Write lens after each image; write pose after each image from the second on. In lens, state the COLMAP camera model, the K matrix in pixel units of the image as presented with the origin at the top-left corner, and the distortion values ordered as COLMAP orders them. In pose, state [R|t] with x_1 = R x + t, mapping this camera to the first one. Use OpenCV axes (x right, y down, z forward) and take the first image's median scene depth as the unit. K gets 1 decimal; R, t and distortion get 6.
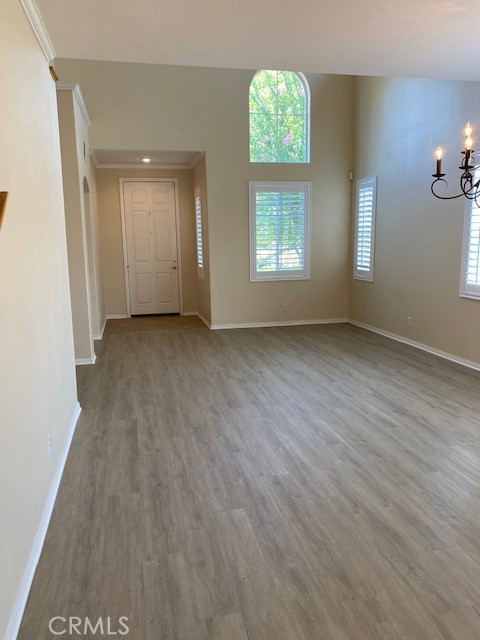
lens RADIAL K [[481.8, 0, 240.0], [0, 481.8, 320.0], [0, 0, 1]] dist [0.099351, -0.158548]
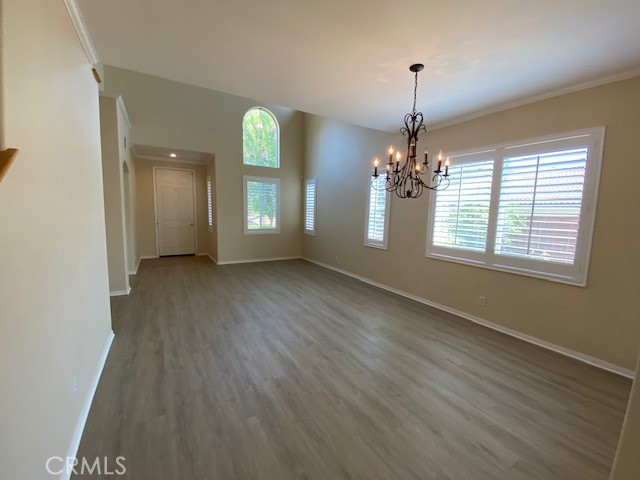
lens RADIAL K [[257.0, 0, 320.0], [0, 257.0, 240.0], [0, 0, 1]] dist [0.018732, -0.020394]
pose [[0.945177, 0.003532, 0.326541, -0.032159], [0.013353, 0.998687, -0.049451, -0.024344], [-0.326287, 0.051100, 0.943889, 0.150119]]
